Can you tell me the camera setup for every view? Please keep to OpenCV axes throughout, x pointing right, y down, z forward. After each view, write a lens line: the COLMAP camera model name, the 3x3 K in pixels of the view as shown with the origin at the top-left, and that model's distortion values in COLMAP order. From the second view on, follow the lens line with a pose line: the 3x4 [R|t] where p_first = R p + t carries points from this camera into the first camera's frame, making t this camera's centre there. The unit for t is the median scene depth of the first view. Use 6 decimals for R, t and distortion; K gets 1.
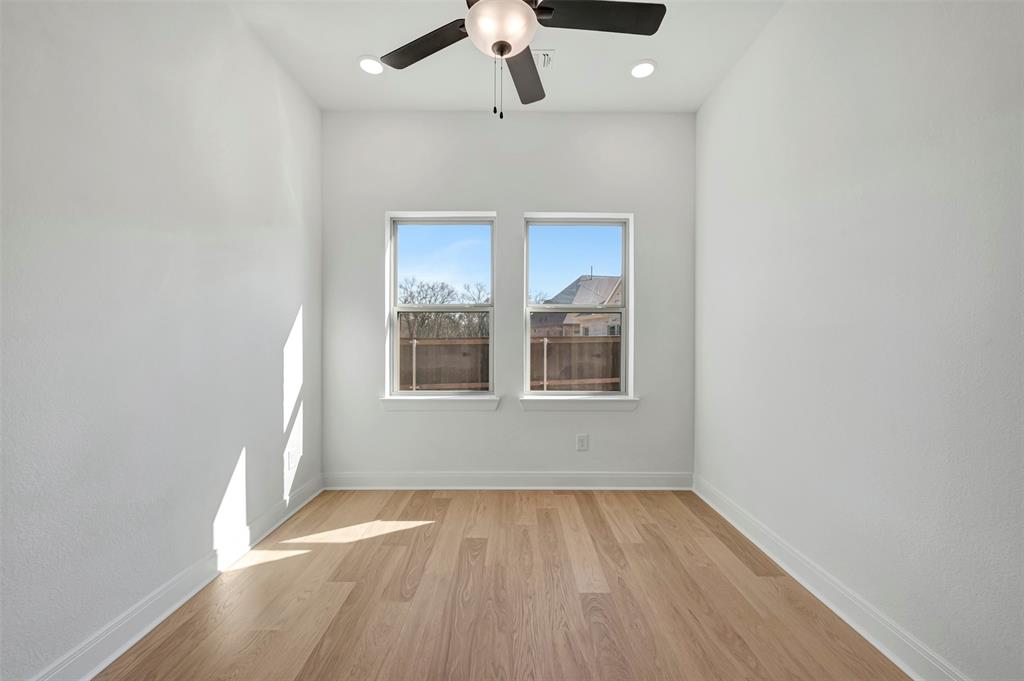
lens RADIAL K [[405.8, 0, 515.7], [0, 405.8, 338.1], [0, 0, 1]] dist [-0.000140, -0.000096]
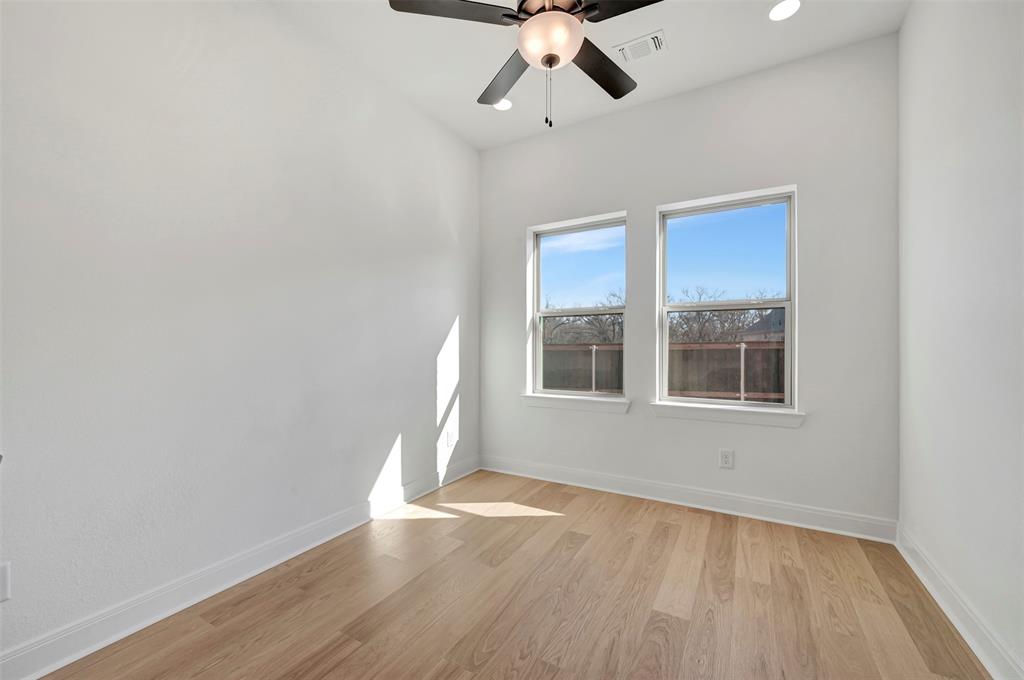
lens RADIAL K [[405.1, 0, 516.2], [0, 405.1, 342.4], [0, 0, 1]] dist [0.001223, -0.000085]
pose [[0.866756, -0.006882, -0.498685, 0.226602], [0.001847, 0.999942, -0.010590, 0.017731], [0.498729, 0.008258, 0.866718, 0.024093]]
